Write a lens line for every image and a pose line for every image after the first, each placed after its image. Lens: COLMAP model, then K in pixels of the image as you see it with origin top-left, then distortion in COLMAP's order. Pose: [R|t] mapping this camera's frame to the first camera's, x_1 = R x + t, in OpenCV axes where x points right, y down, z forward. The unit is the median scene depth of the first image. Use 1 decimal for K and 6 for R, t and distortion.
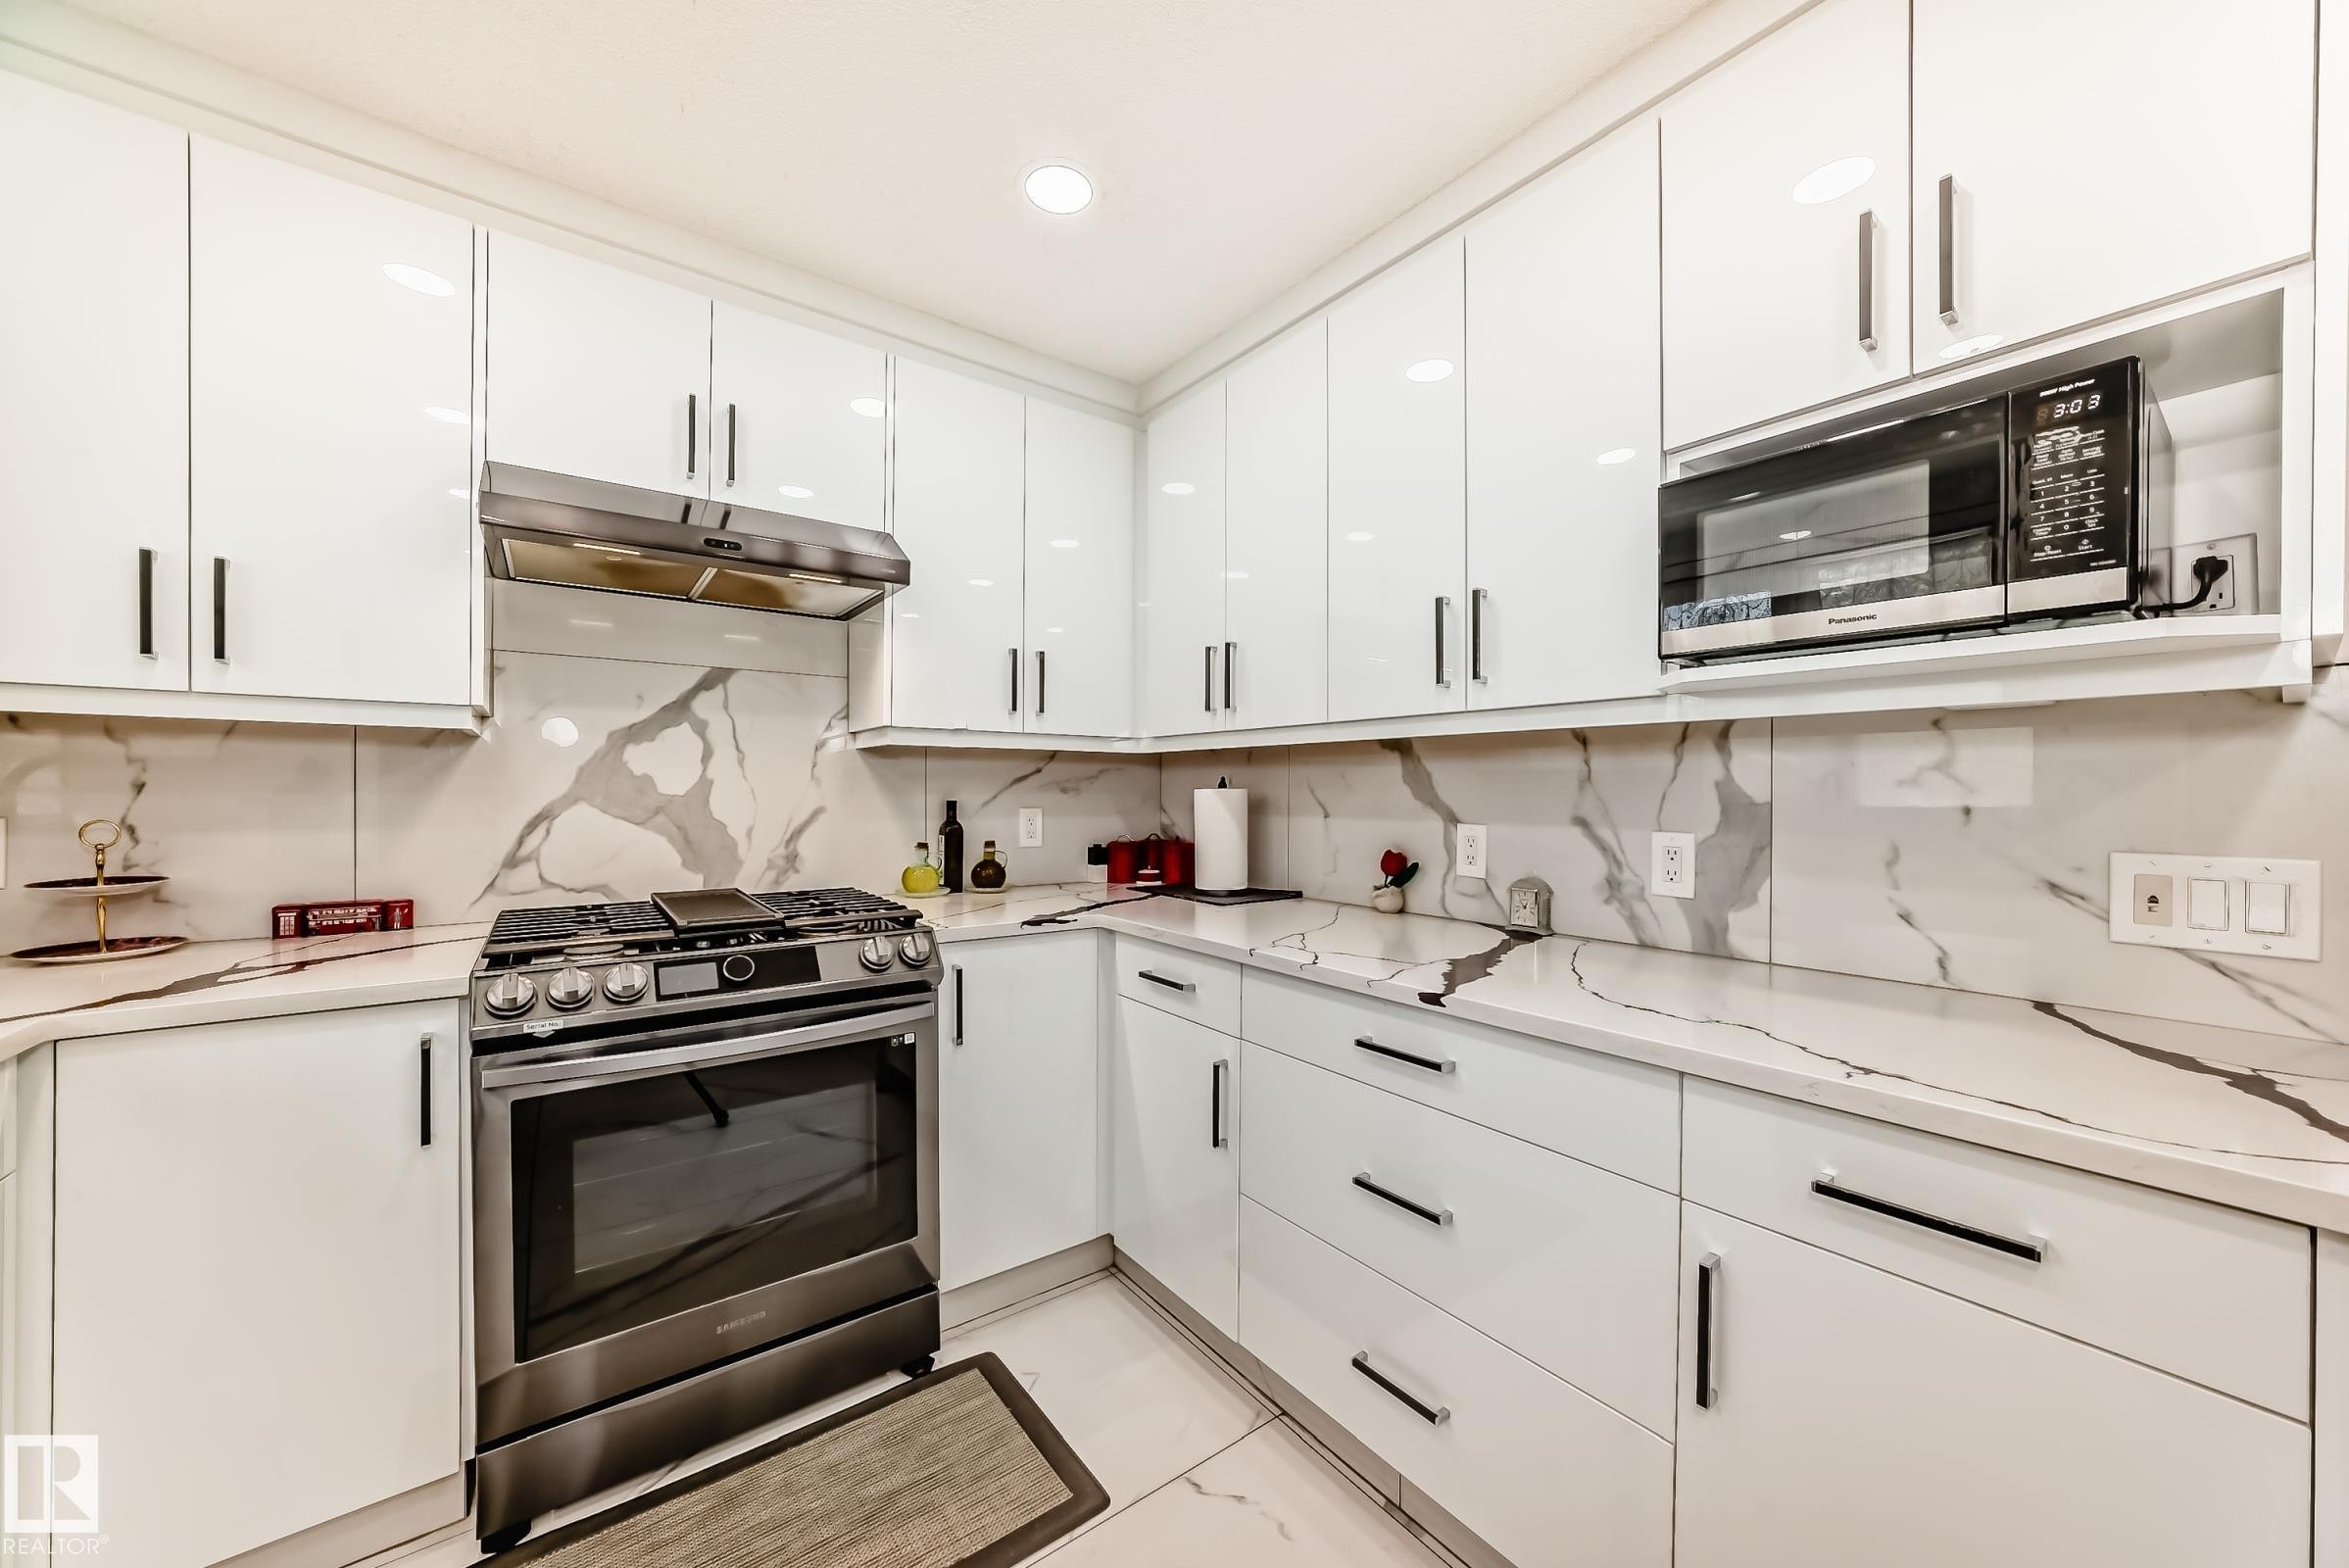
lens RADIAL K [[837.7, 0, 1175.8], [0, 837.7, 796.6], [0, 0, 1]] dist [-0.017783, 0.004521]
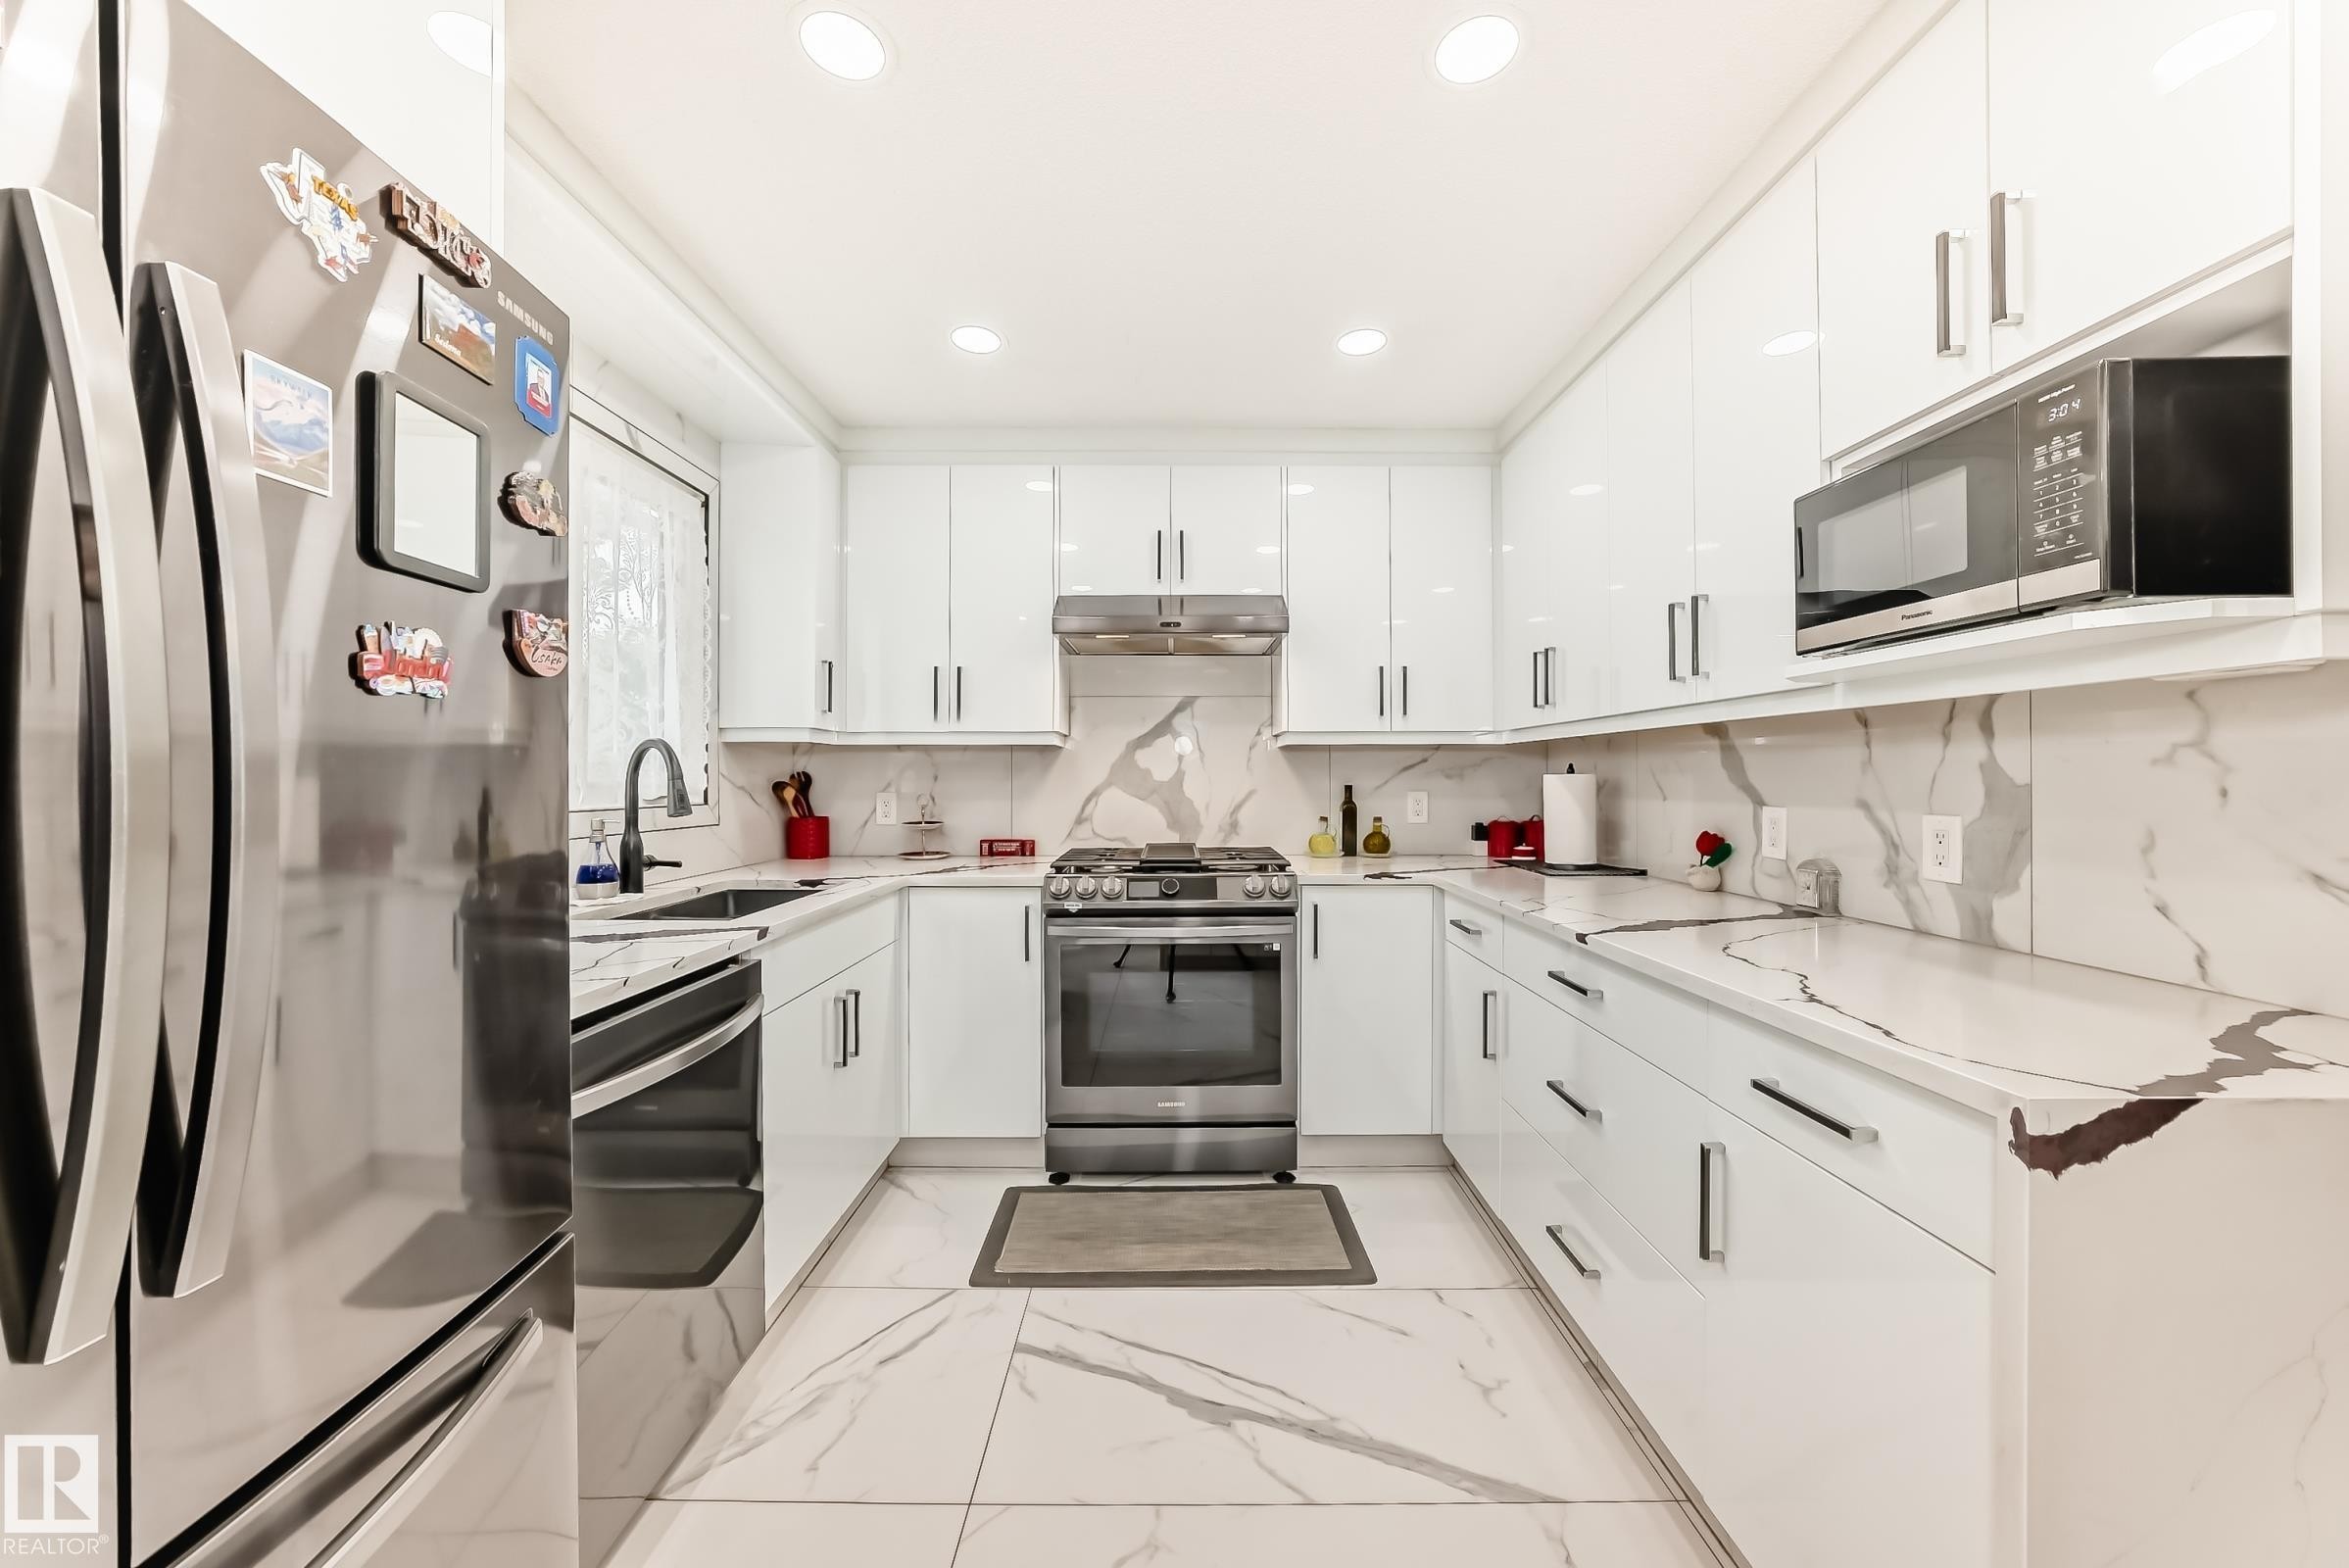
lens RADIAL K [[837.7, 0, 1174.2], [0, 837.7, 779.3], [0, 0, 1]] dist [-0.017783, 0.004521]
pose [[0.800606, -0.005093, -0.599170, 0.430202], [0.001725, 0.999979, -0.006196, 0.005016], [0.599189, 0.003927, 0.800598, -0.289890]]
